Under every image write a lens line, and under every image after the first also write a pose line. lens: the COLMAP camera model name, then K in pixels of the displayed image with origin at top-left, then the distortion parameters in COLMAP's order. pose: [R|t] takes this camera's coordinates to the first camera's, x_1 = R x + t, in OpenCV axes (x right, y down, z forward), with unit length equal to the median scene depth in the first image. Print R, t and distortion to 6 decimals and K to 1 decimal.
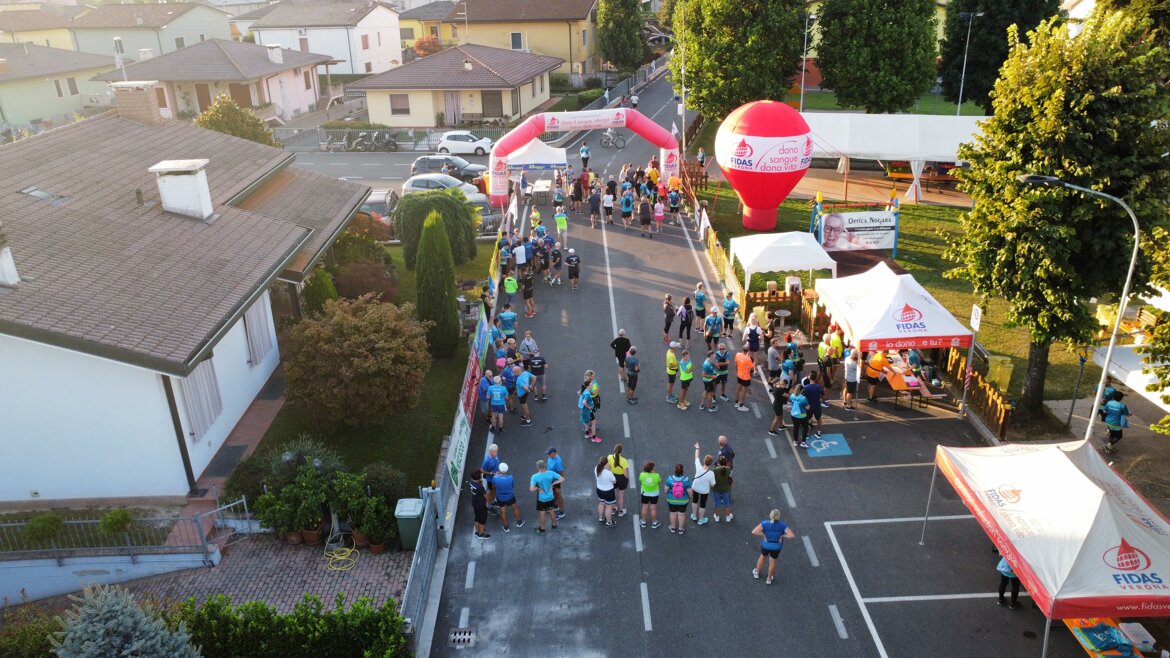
lens RADIAL K [[848.7, 0, 585.0], [0, 848.7, 329.0], [0, 0, 1]] dist [-0.002474, -0.000460]
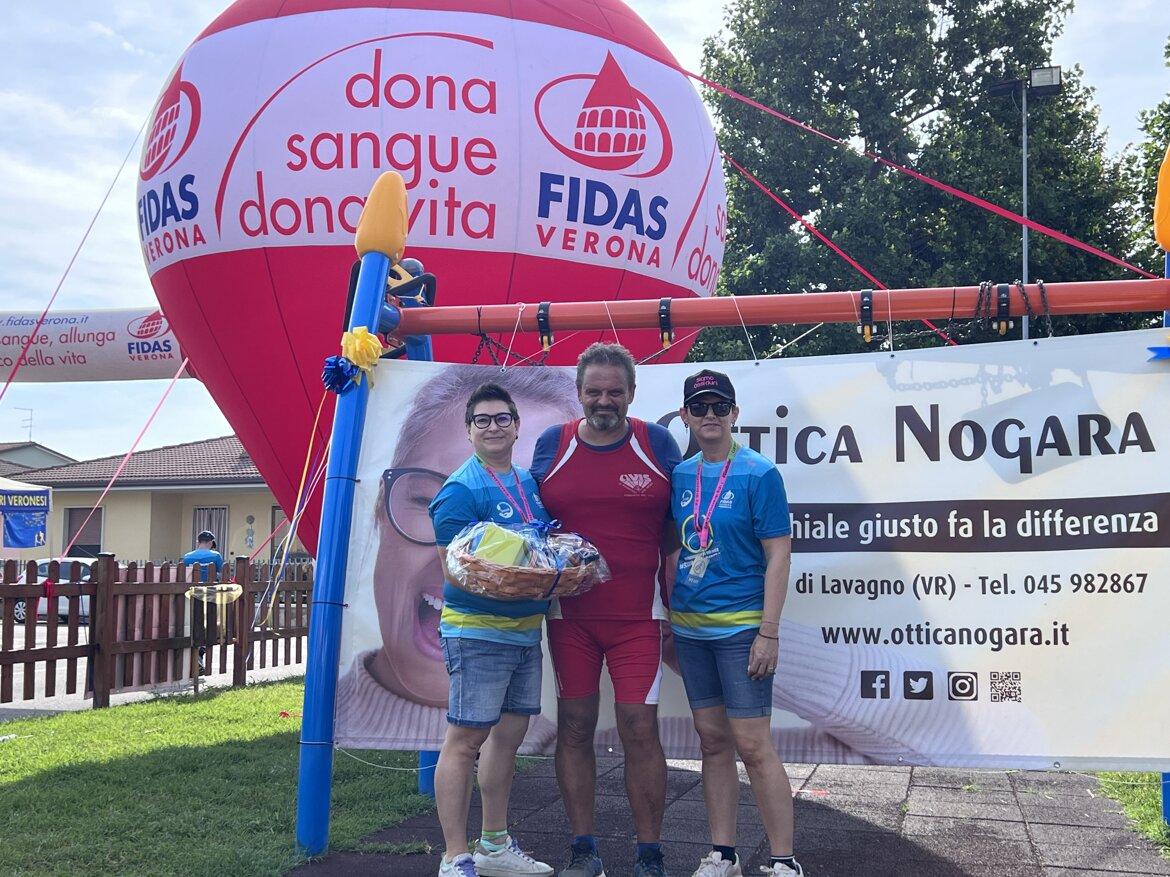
lens RADIAL K [[1402.0, 0, 579.6], [0, 1402.0, 453.2], [0, 0, 1]] dist [0.162770, -0.415464]
pose [[0.953935, -0.007743, -0.299914, 0.336908], [-0.136762, 0.878536, -0.457680, -0.051239], [0.267028, 0.477614, 0.837007, 0.836782]]
